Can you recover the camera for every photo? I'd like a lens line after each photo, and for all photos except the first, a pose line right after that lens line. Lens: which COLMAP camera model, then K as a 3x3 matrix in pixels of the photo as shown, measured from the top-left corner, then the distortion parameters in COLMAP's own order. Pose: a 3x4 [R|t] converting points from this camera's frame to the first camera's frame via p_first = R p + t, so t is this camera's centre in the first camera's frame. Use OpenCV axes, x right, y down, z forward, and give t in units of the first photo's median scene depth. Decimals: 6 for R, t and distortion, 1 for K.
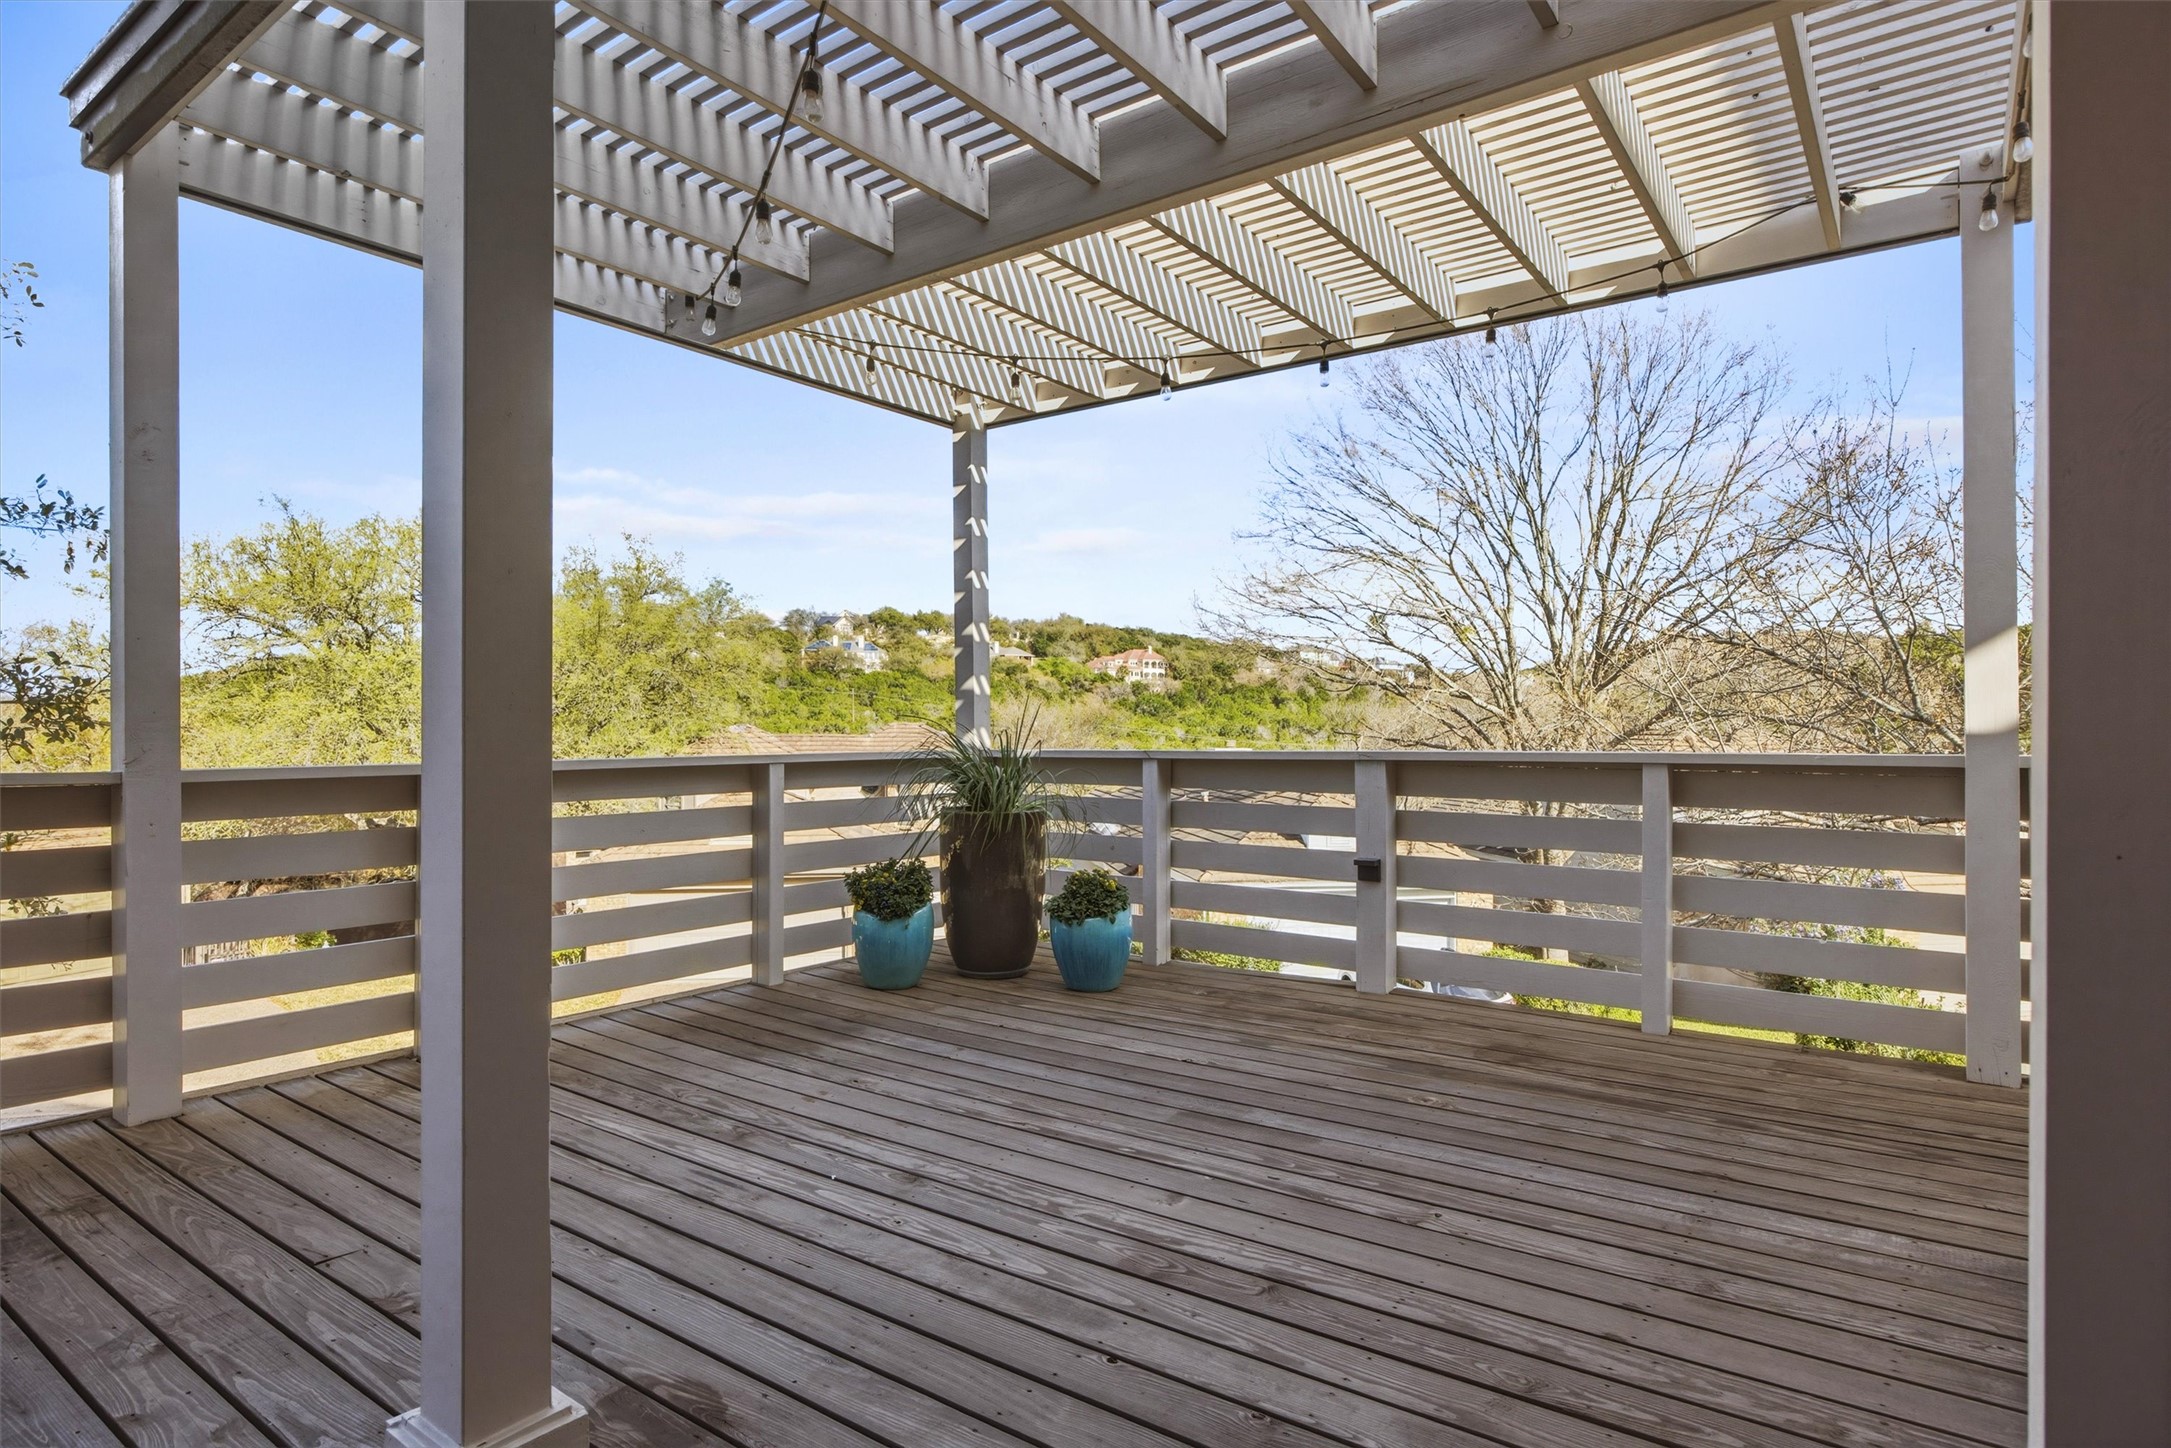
lens RADIAL K [[1197.4, 0, 1035.7], [0, 1197.4, 729.4], [0, 0, 1]] dist [-0.000798, 0.000949]
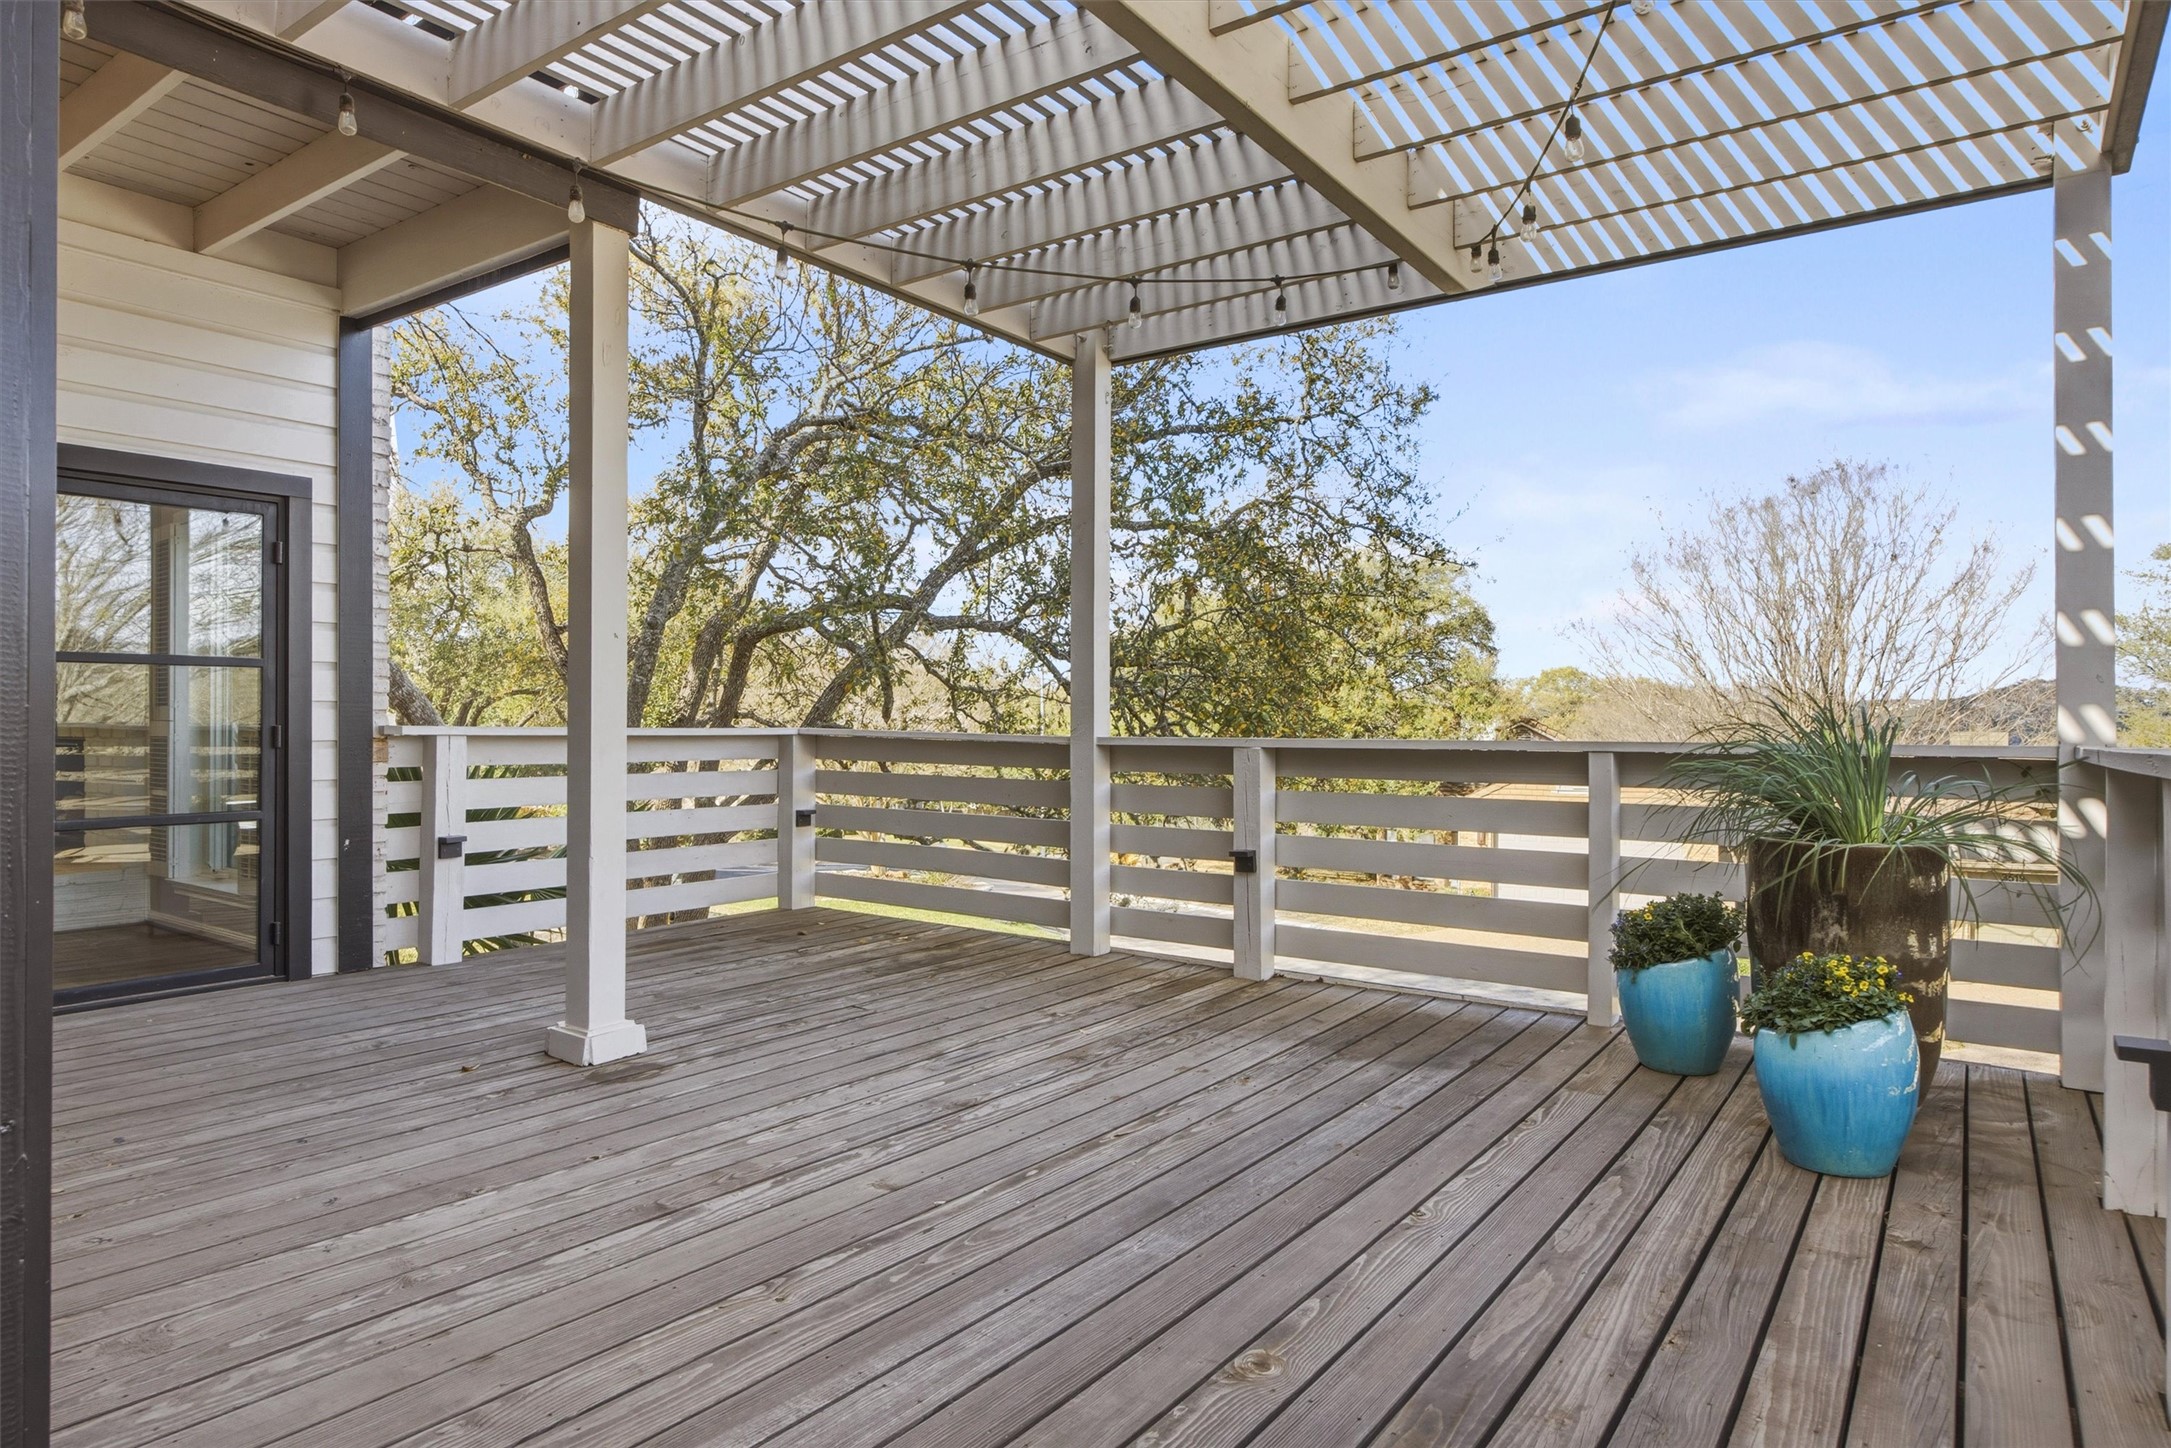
lens RADIAL K [[1236.0, 0, 1077.8], [0, 1236.0, 725.8], [0, 0, 1]] dist [-0.002195, 0.001140]
pose [[0.029034, 0.000961, -0.999578, 0.903601], [-0.000239, 1.000000, 0.000955, 0.010632], [0.999578, 0.000211, 0.029034, 0.900059]]
